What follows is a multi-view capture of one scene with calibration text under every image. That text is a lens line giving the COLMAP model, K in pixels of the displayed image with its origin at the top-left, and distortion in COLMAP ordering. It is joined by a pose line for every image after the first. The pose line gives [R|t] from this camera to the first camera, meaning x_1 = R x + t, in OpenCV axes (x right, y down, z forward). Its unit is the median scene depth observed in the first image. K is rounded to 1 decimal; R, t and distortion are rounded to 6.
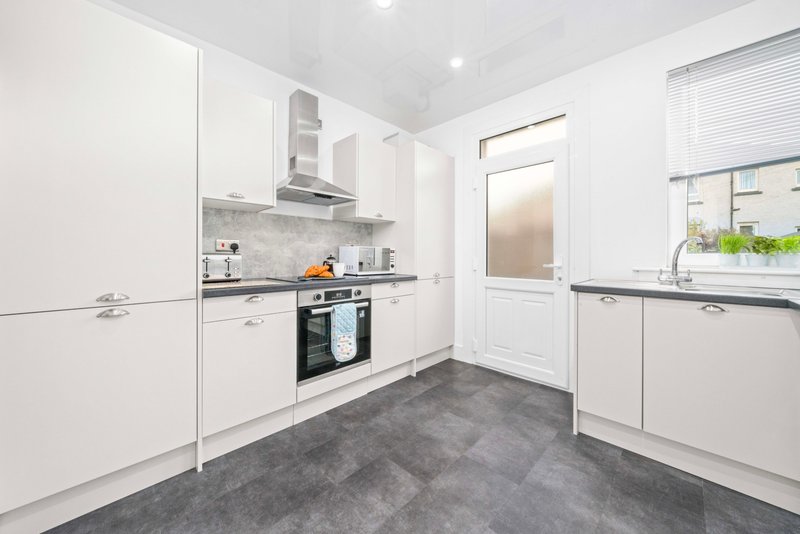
lens RADIAL K [[293.7, 0, 391.5], [0, 293.7, 255.9], [0, 0, 1]] dist [0.000655, 0.000158]
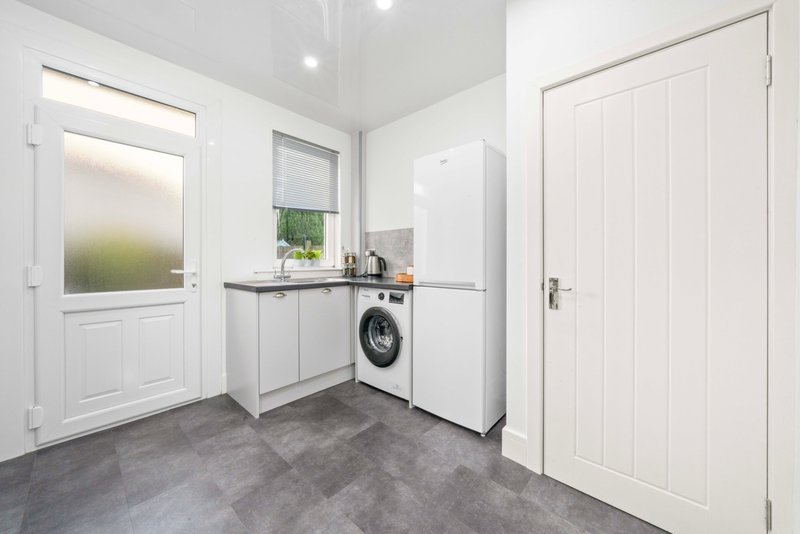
lens RADIAL K [[293.7, 0, 399.4], [0, 293.7, 261.2], [0, 0, 1]] dist [0.000655, 0.000158]
pose [[-0.067552, -0.003956, 0.997708, -0.539960], [0.001492, 0.999991, 0.004066, -0.003484], [-0.997715, 0.001763, -0.067545, 0.523860]]
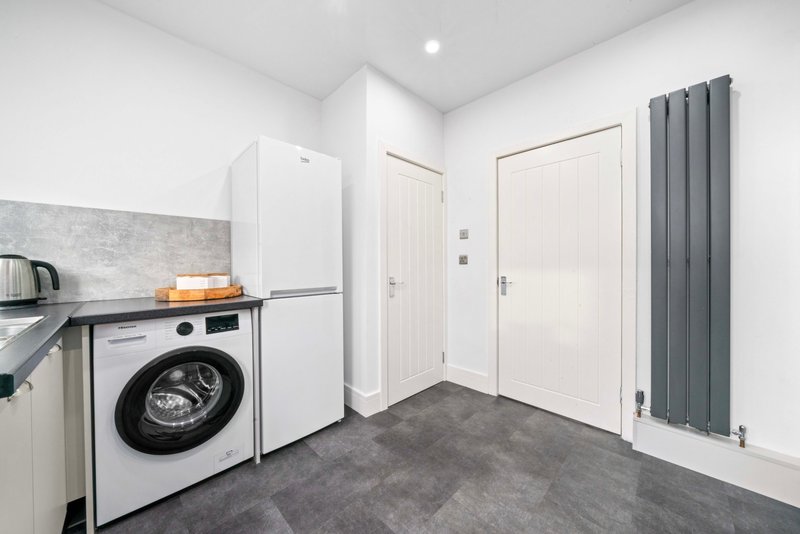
lens RADIAL K [[276.5, 0, 400.0], [0, 276.5, 267.5], [0, 0, 1]] dist [-0.000734, 0.000032]
pose [[-0.999949, 0.005621, -0.008407, 0.228154], [0.005544, 0.999942, 0.009211, -0.004861], [0.008458, 0.009164, -0.999922, 1.252546]]
